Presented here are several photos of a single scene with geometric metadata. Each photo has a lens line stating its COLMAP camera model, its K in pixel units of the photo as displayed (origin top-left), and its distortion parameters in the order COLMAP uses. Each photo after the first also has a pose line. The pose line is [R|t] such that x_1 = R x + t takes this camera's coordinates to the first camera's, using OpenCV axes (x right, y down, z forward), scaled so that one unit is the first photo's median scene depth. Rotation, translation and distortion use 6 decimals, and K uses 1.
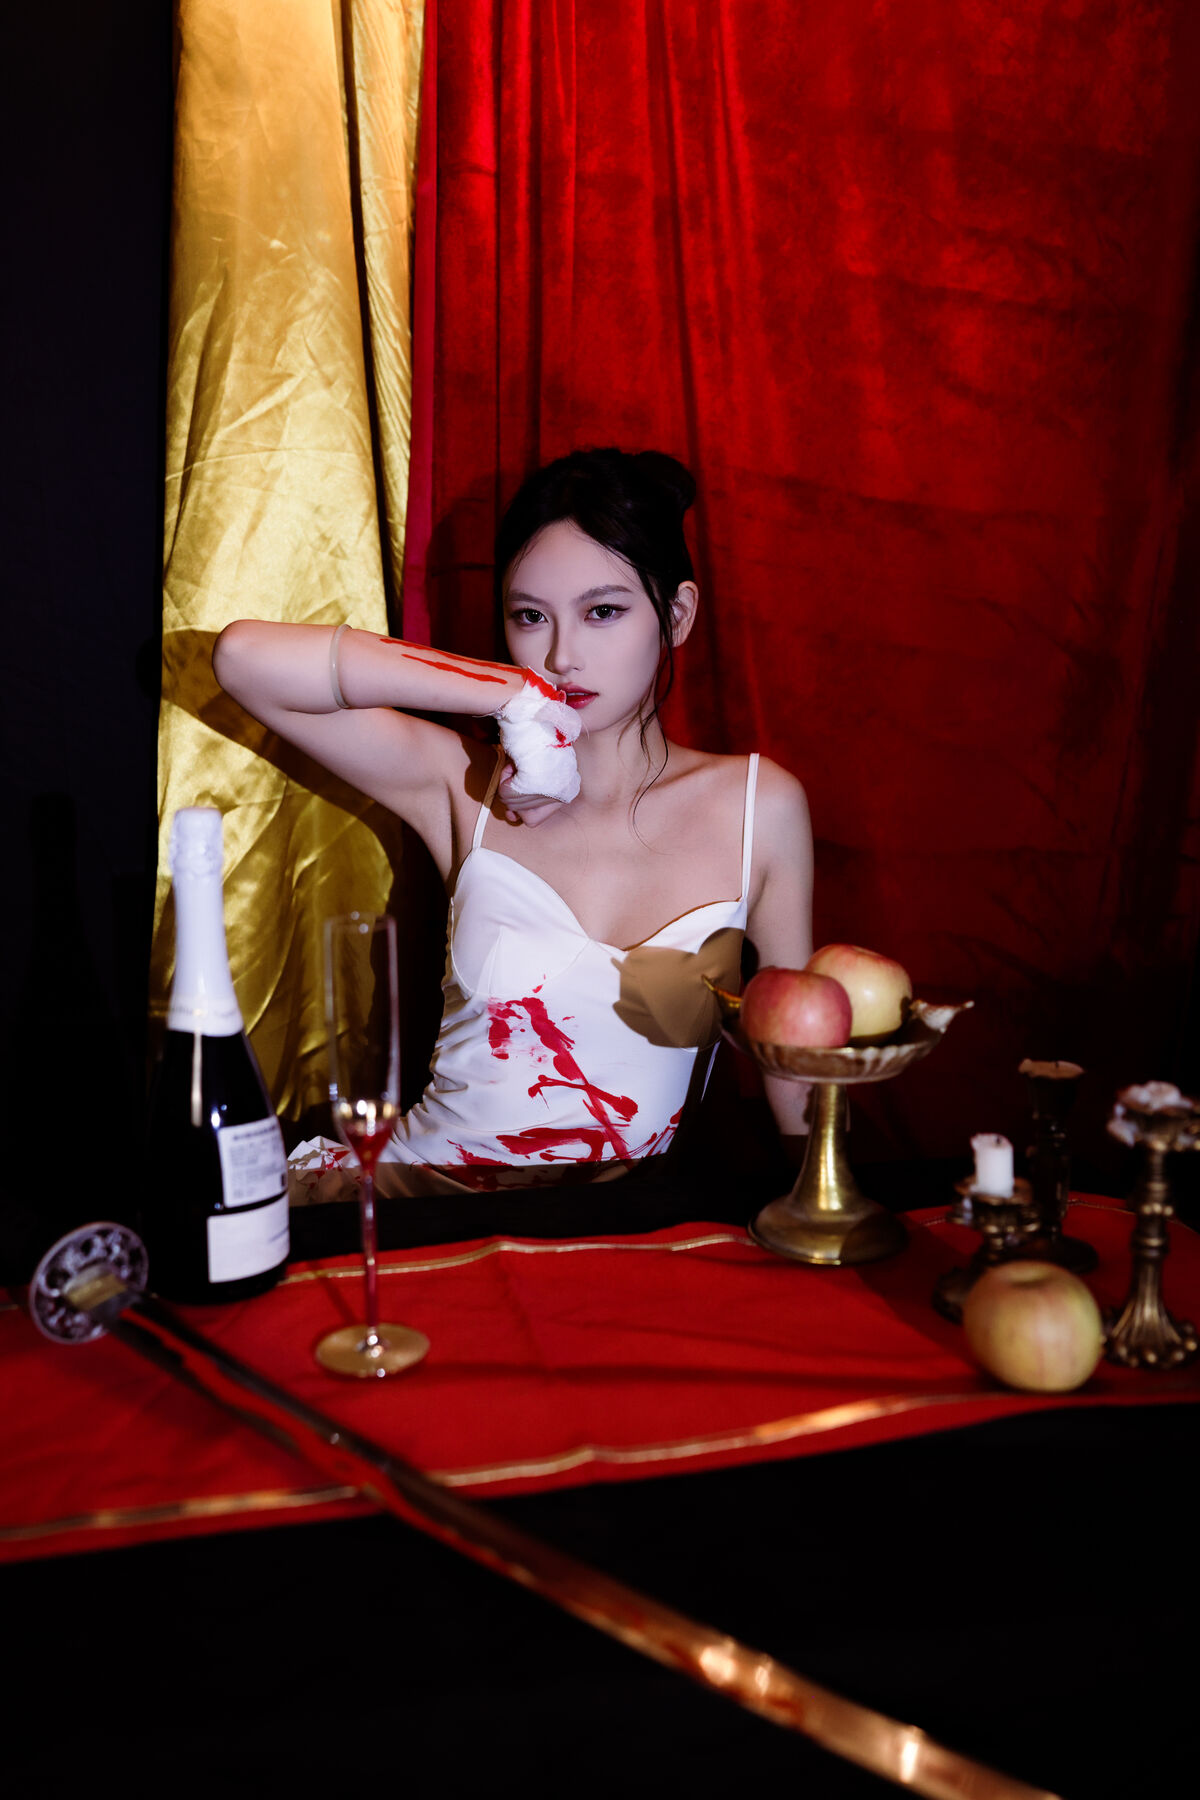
lens RADIAL K [[1682.4, 0, 596.8], [0, 1682.4, 902.3], [0, 0, 1]] dist [0.001363, -0.002229]
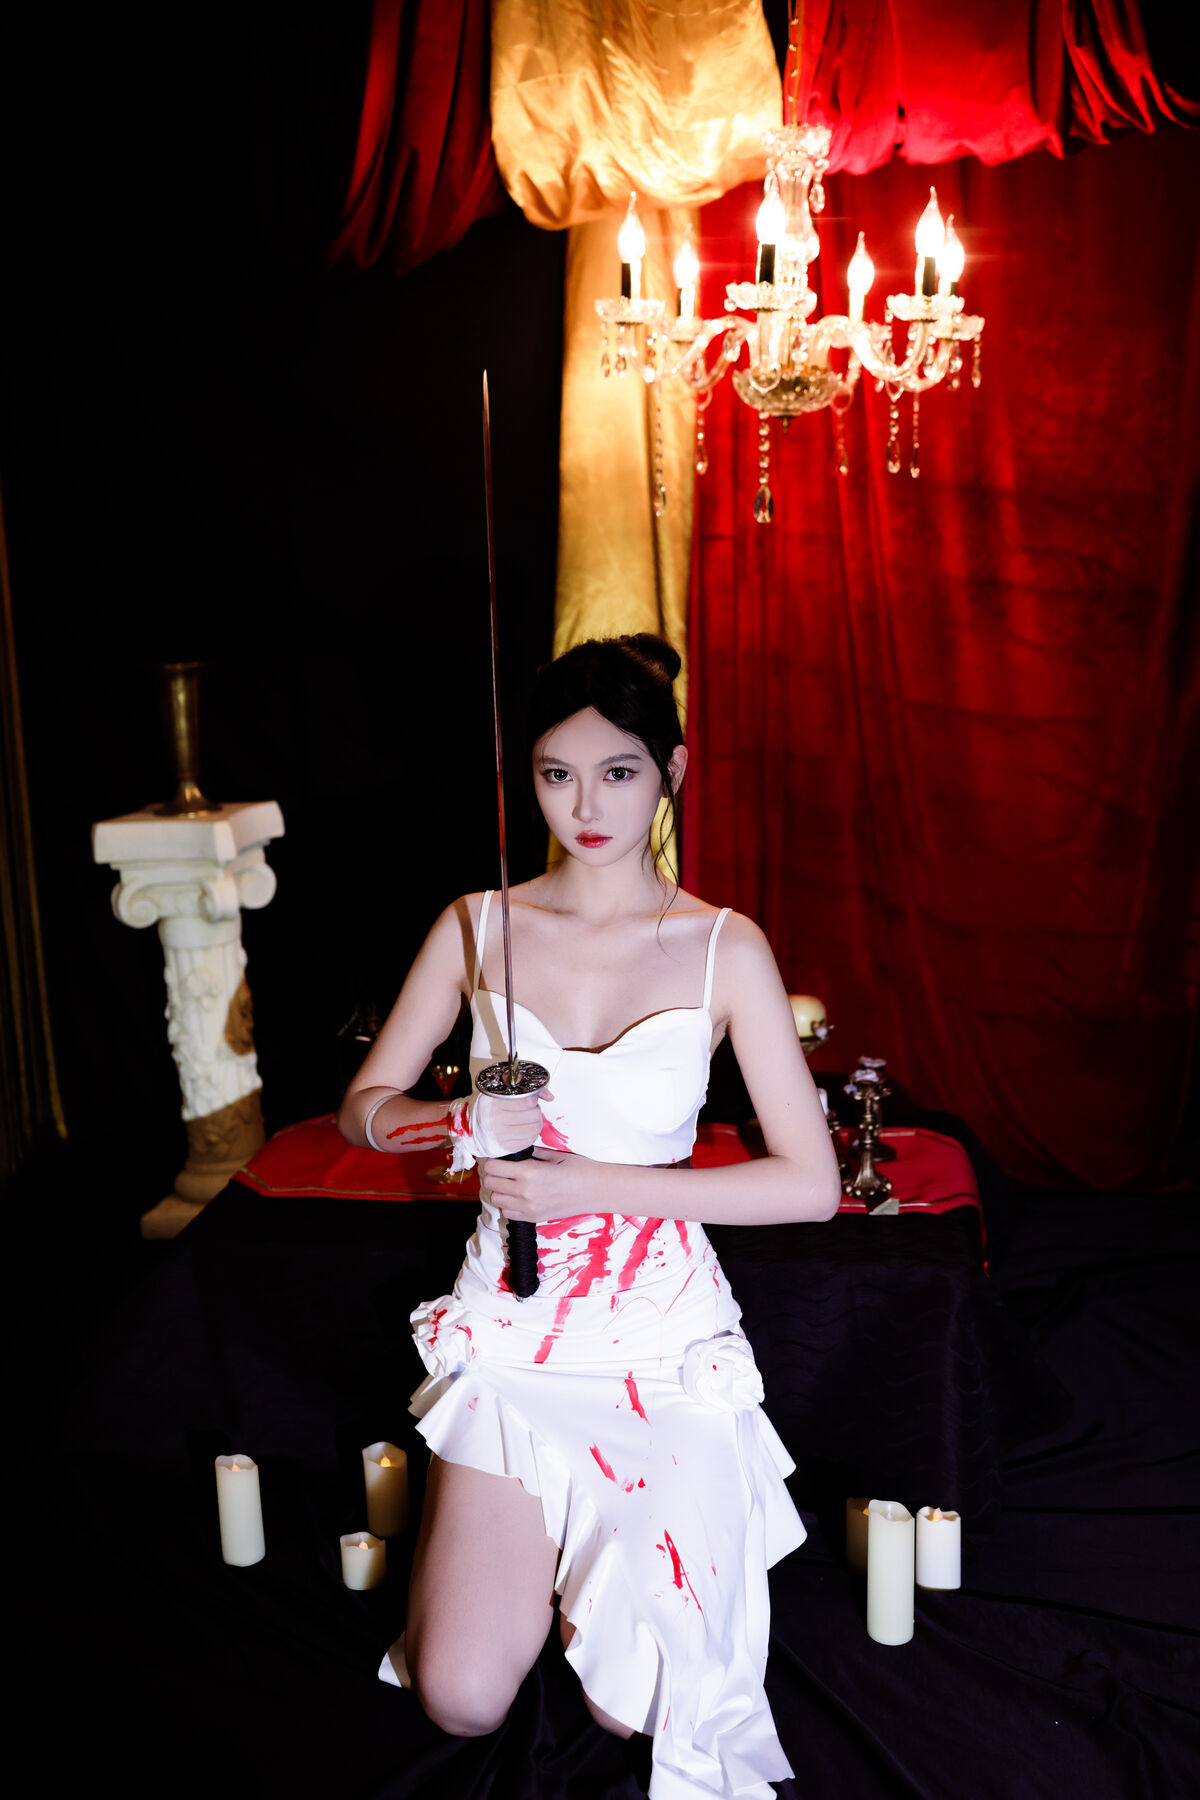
lens RADIAL K [[1718.9, 0, 597.0], [0, 1718.9, 895.0], [0, 0, 1]] dist [0.004544, 0.007492]
pose [[0.936221, 0.054080, -0.347226, 0.489623], [-0.049301, 0.998528, 0.022591, -0.098683], [0.347936, -0.004031, 0.937509, -0.787433]]
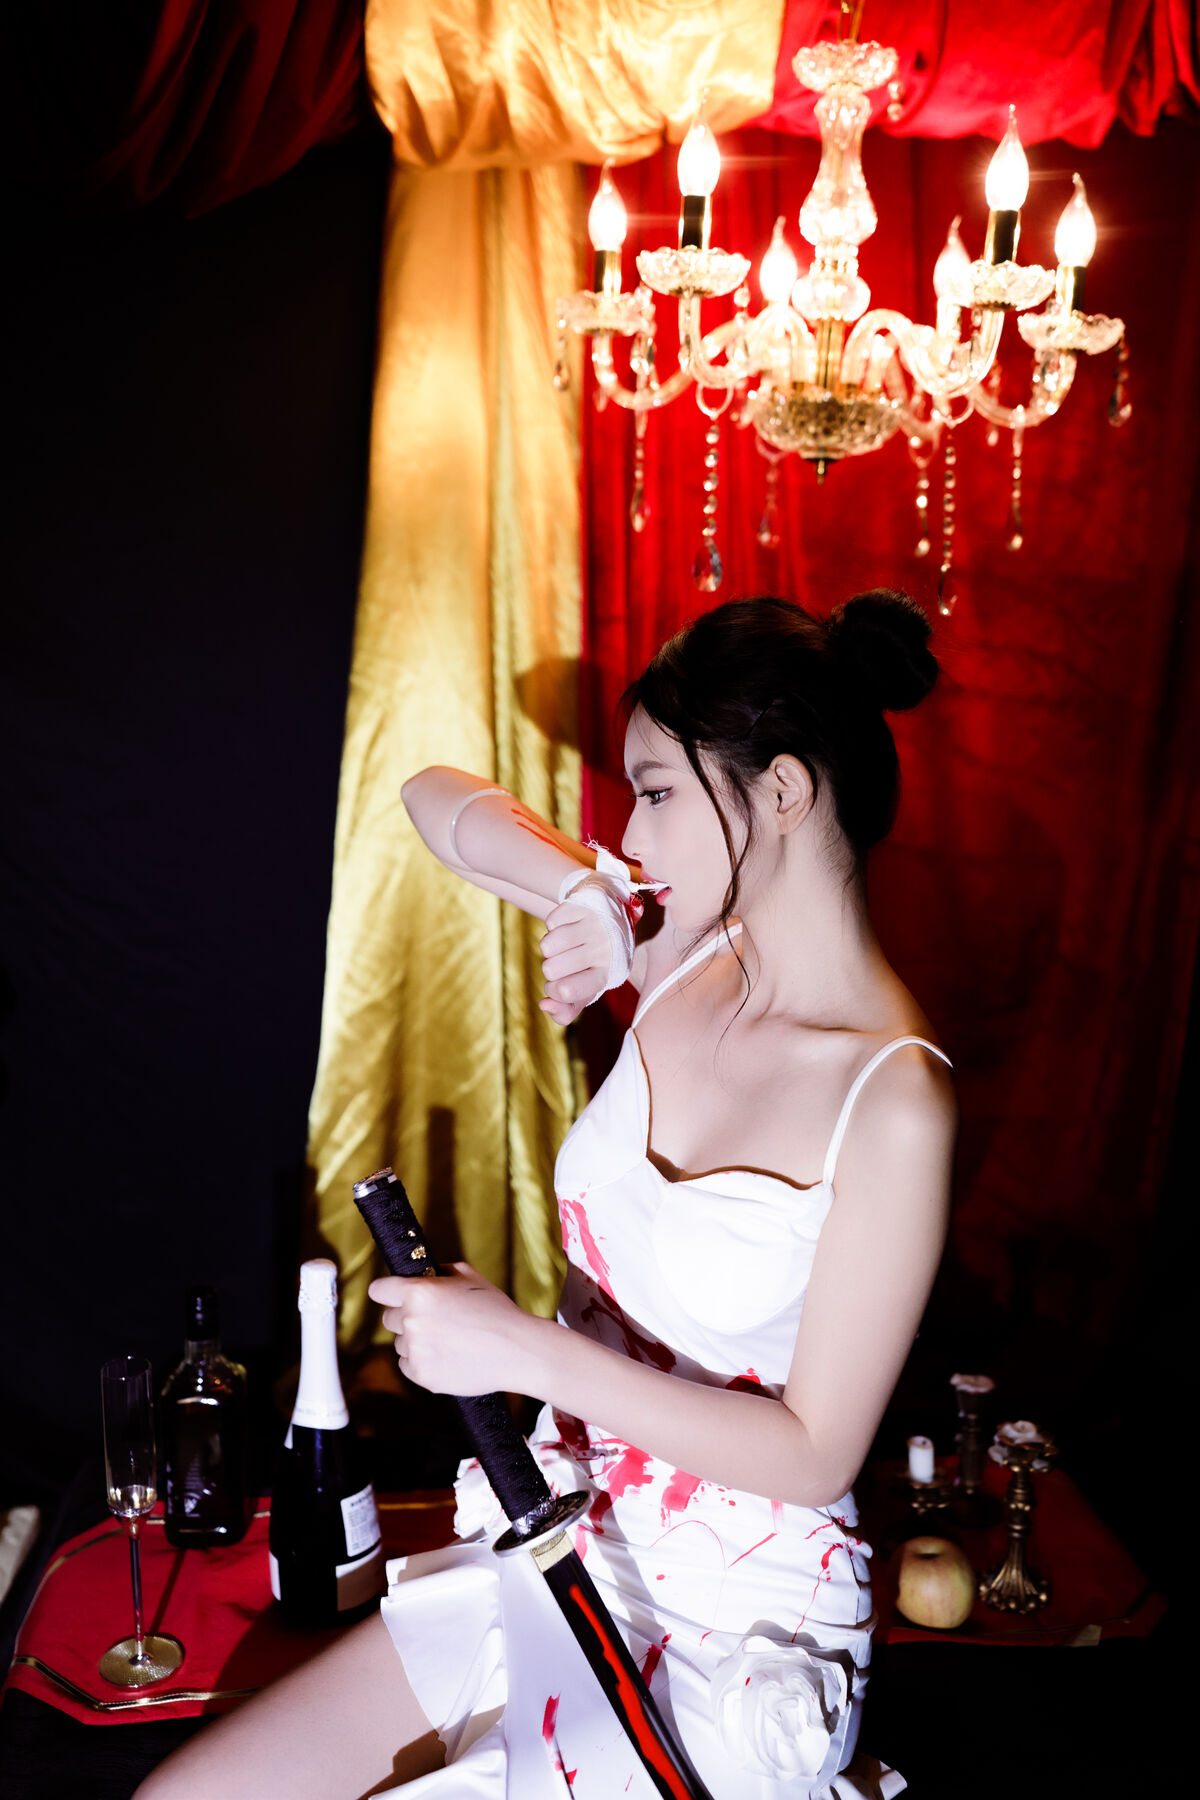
lens RADIAL K [[1707.4, 0, 597.8], [0, 1707.4, 893.4], [0, 0, 1]] dist [-0.001853, -0.010661]
pose [[0.997000, 0.029228, -0.071674, 0.032374], [-0.030337, 0.999435, -0.014437, -0.209941], [0.071211, 0.016568, 0.997324, -0.351253]]
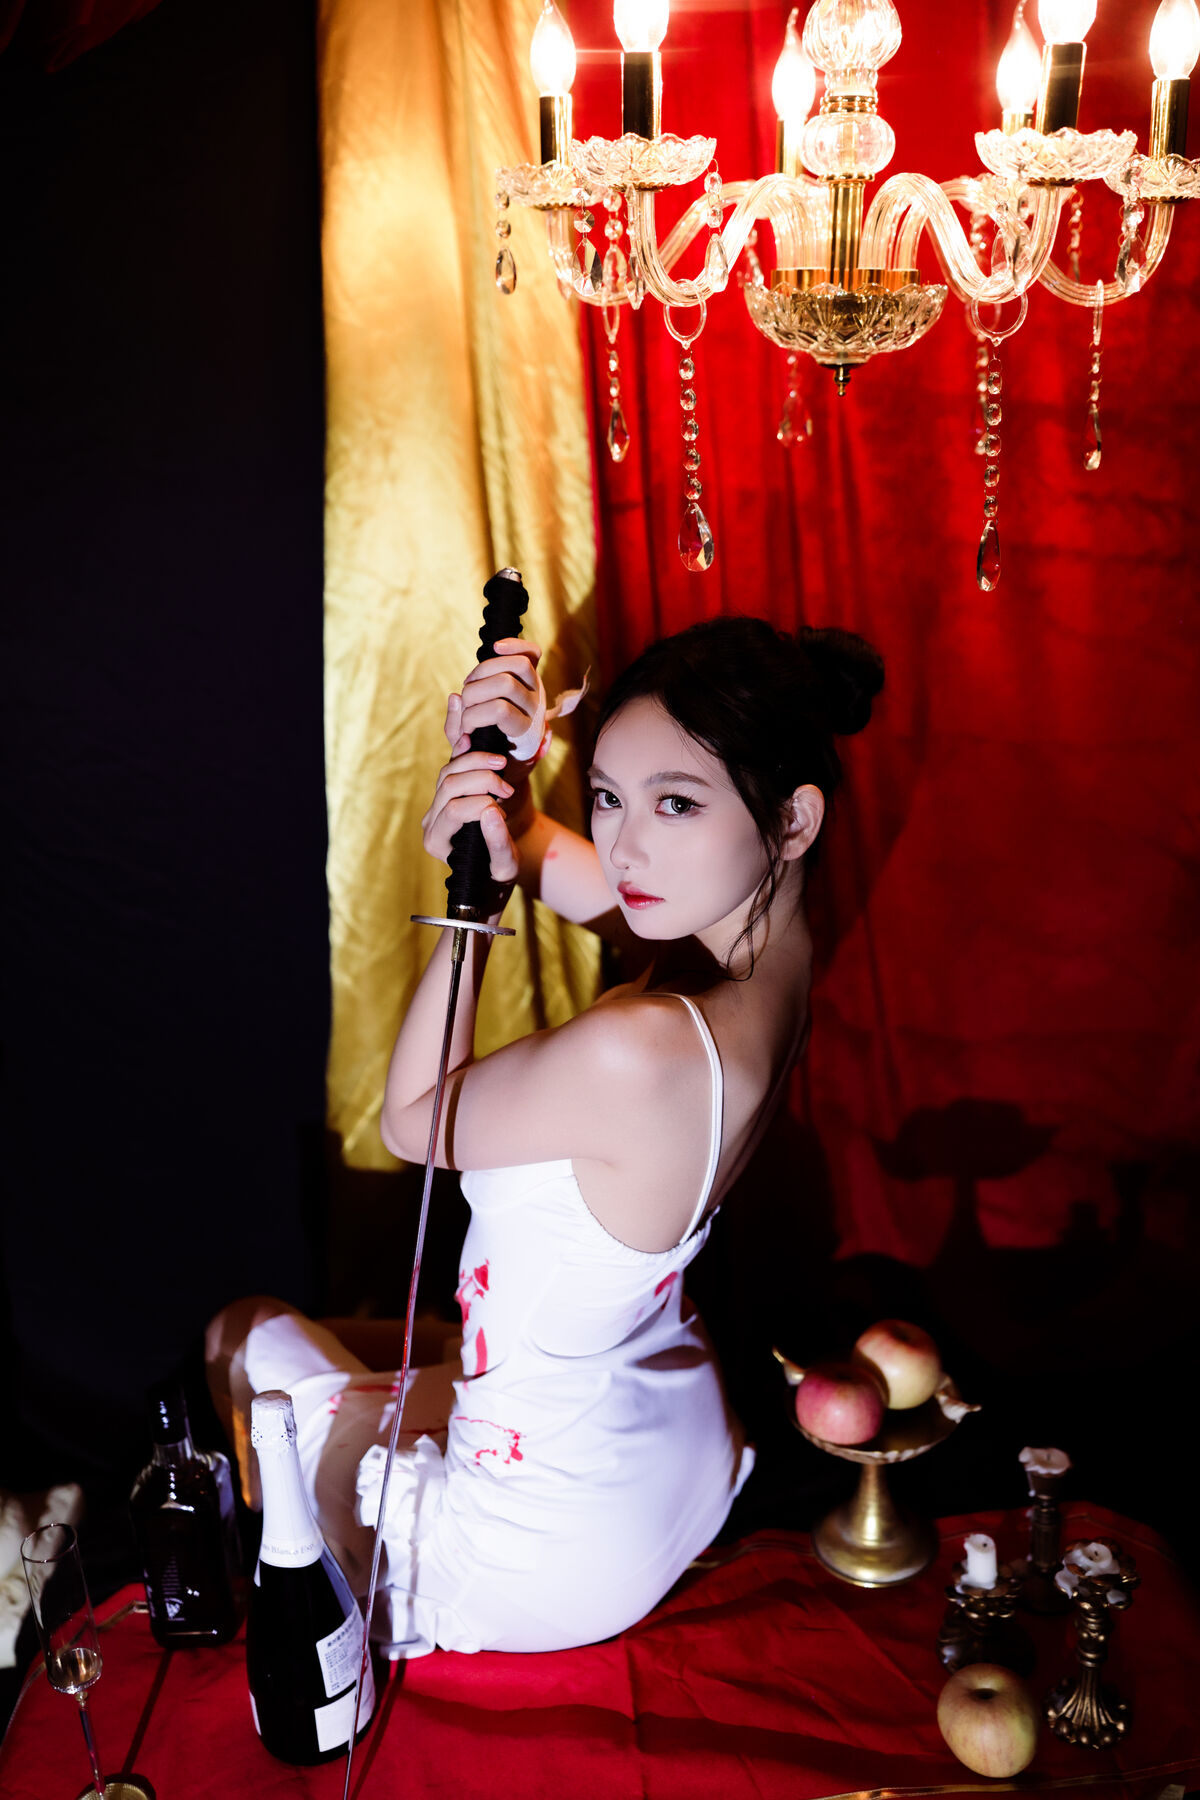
lens RADIAL K [[1719.5, 0, 606.2], [0, 1719.5, 906.2], [0, 0, 1]] dist [-0.001962, 0.006371]
pose [[0.989195, 0.003804, -0.146560, 0.097767], [0.021125, 0.985533, 0.168164, -0.383932], [0.145079, -0.169443, 0.974803, -0.160936]]
